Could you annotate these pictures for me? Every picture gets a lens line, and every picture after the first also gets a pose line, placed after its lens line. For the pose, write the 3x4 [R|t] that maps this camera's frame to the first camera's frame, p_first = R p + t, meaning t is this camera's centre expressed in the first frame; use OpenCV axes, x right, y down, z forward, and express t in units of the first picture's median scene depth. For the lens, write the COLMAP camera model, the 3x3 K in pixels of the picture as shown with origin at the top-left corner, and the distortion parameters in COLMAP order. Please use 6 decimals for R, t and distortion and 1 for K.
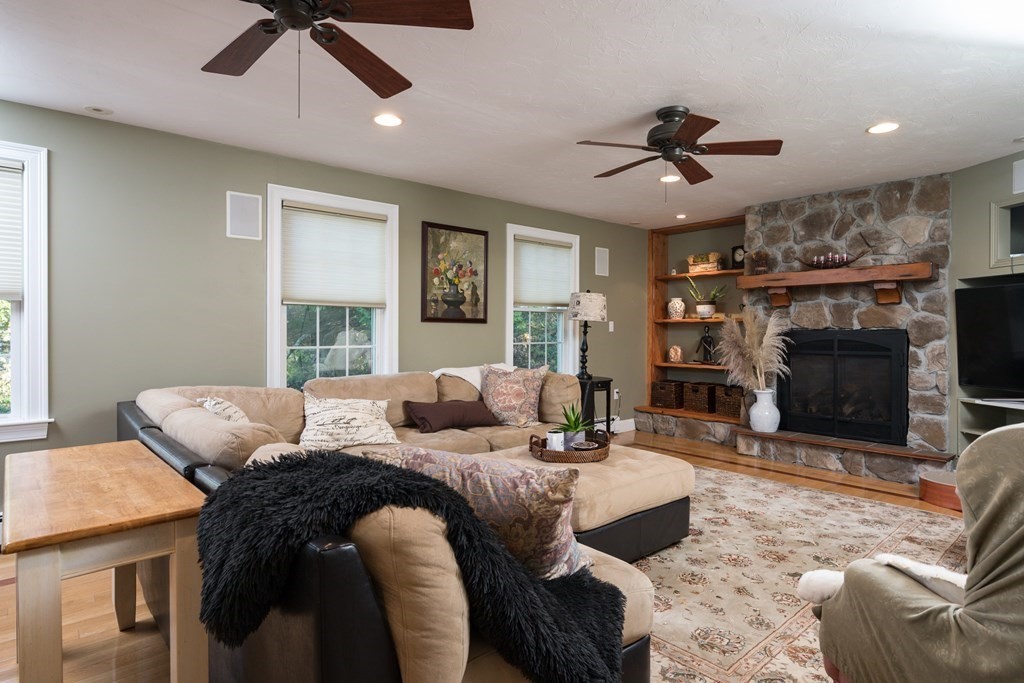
lens RADIAL K [[548.6, 0, 518.1], [0, 548.6, 335.6], [0, 0, 1]] dist [-0.000415, -0.000568]
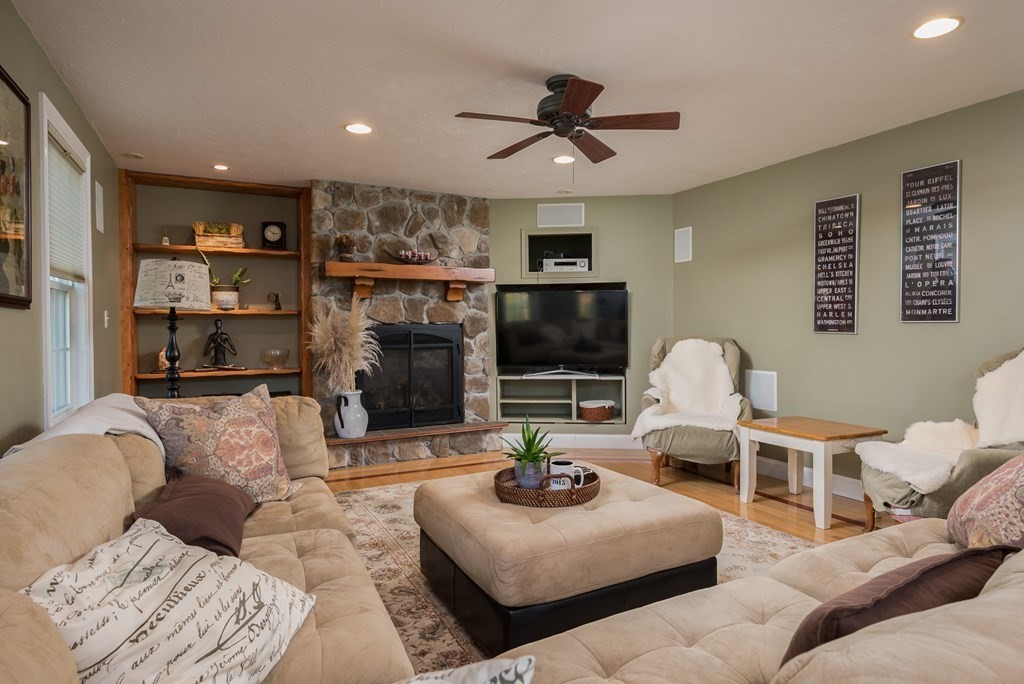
lens RADIAL K [[574.5, 0, 517.6], [0, 574.5, 335.7], [0, 0, 1]] dist [0.004227, -0.000087]
pose [[0.252450, -0.019619, 0.967411, -0.423355], [0.012493, 0.999777, 0.017015, -0.004408], [-0.967529, 0.007790, 0.252638, 0.534728]]
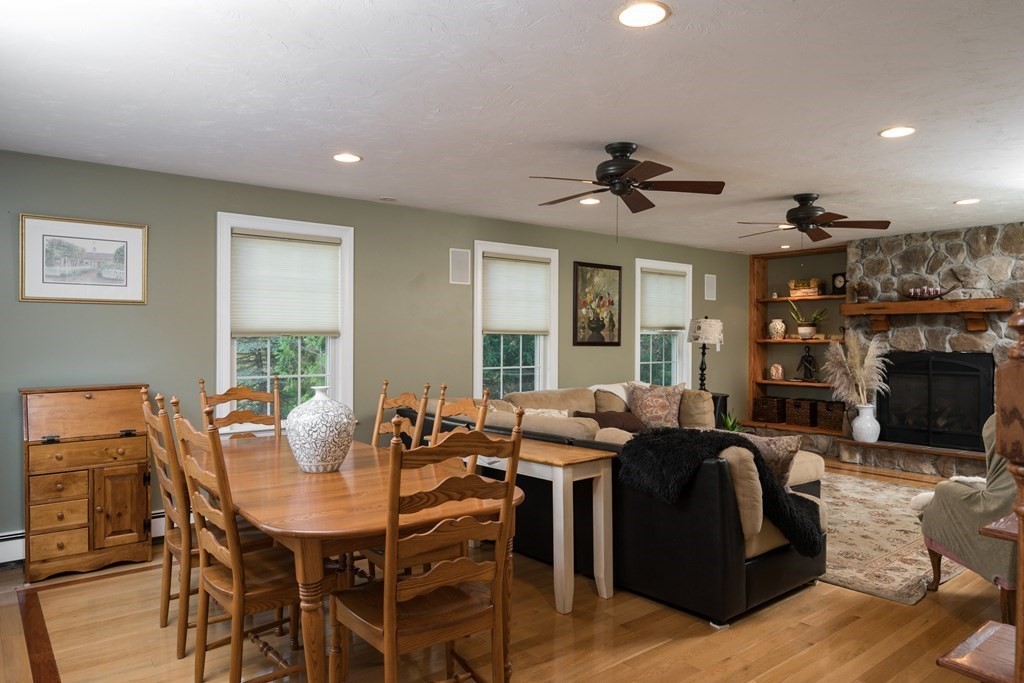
lens RADIAL K [[656.6, 0, 511.7], [0, 656.6, 340.8], [0, 0, 1]] dist [-0.004626, 0.000987]
pose [[0.999058, 0.001086, -0.043376, -0.237028], [-0.001334, 0.999983, -0.005702, -0.026359], [0.043369, 0.005754, 0.999043, -0.409530]]
